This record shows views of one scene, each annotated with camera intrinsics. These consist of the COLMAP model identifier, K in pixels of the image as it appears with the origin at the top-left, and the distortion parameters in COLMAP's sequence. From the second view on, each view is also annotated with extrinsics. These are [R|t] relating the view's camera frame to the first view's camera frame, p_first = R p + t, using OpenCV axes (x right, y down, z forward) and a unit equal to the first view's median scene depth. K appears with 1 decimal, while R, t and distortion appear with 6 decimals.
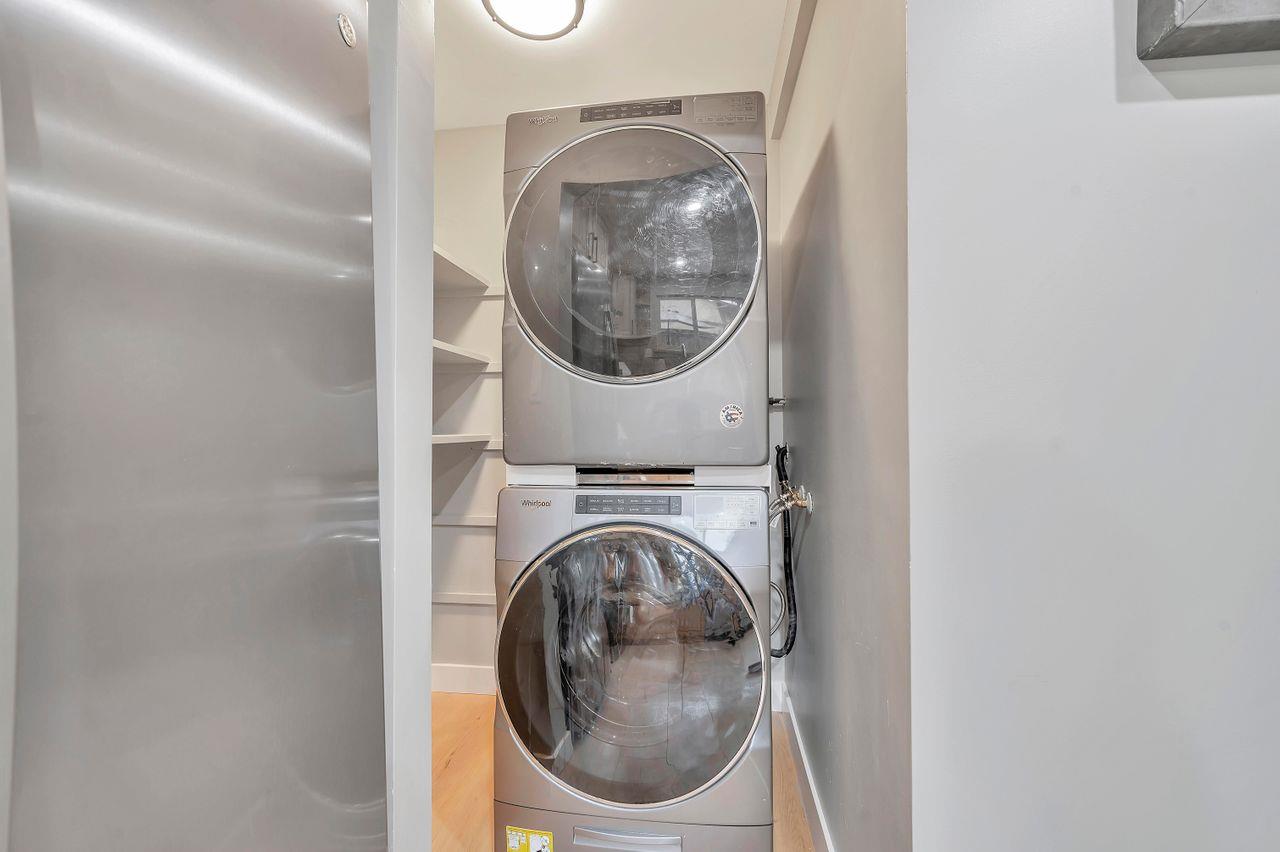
lens RADIAL K [[534.0, 0, 641.3], [0, 534.0, 423.6], [0, 0, 1]] dist [-0.007593, 0.000184]
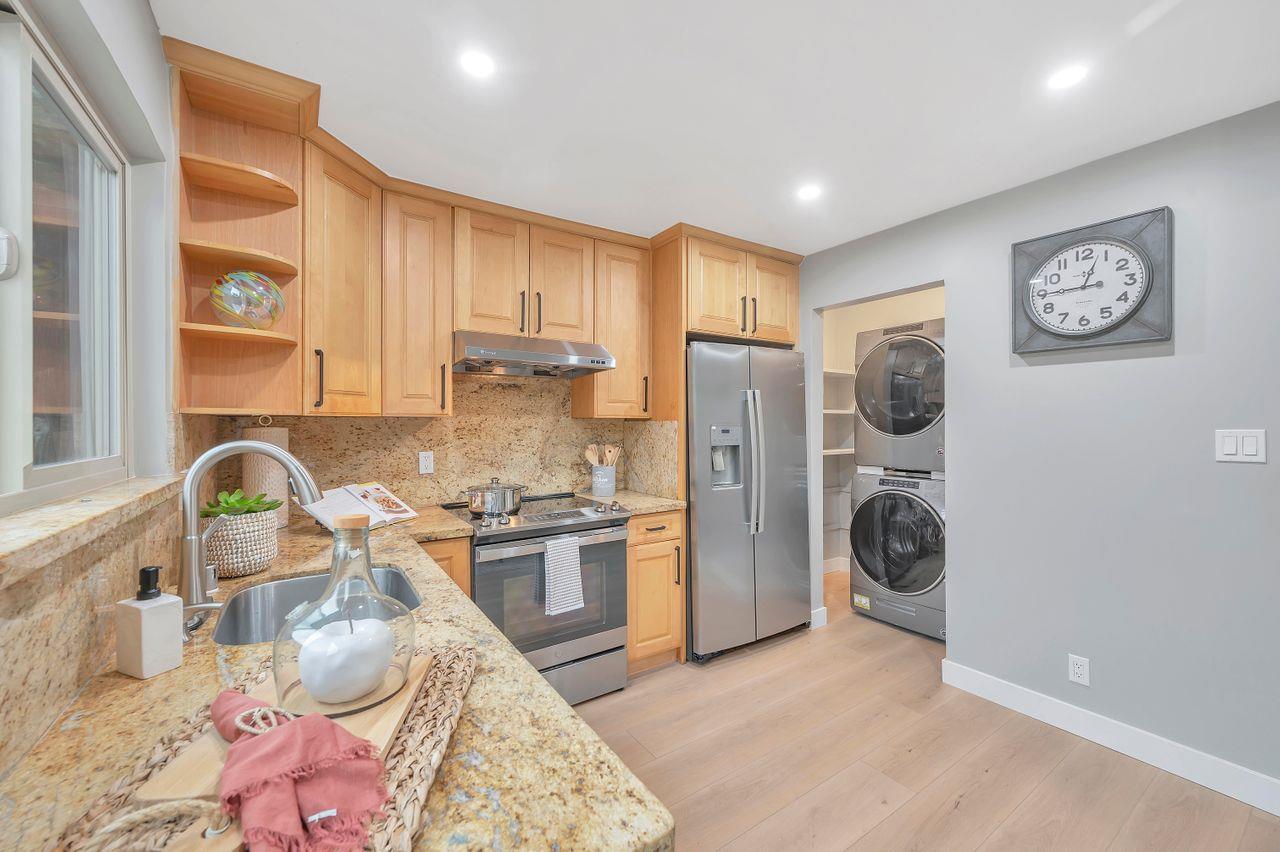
lens RADIAL K [[504.2, 0, 639.3], [0, 504.2, 424.6], [0, 0, 1]] dist [-0.003382, -0.000186]
pose [[0.656395, 0.007376, -0.754381, 1.005271], [0.011023, 0.999752, 0.019366, -0.200504], [0.754337, -0.021027, 0.656151, -1.587050]]
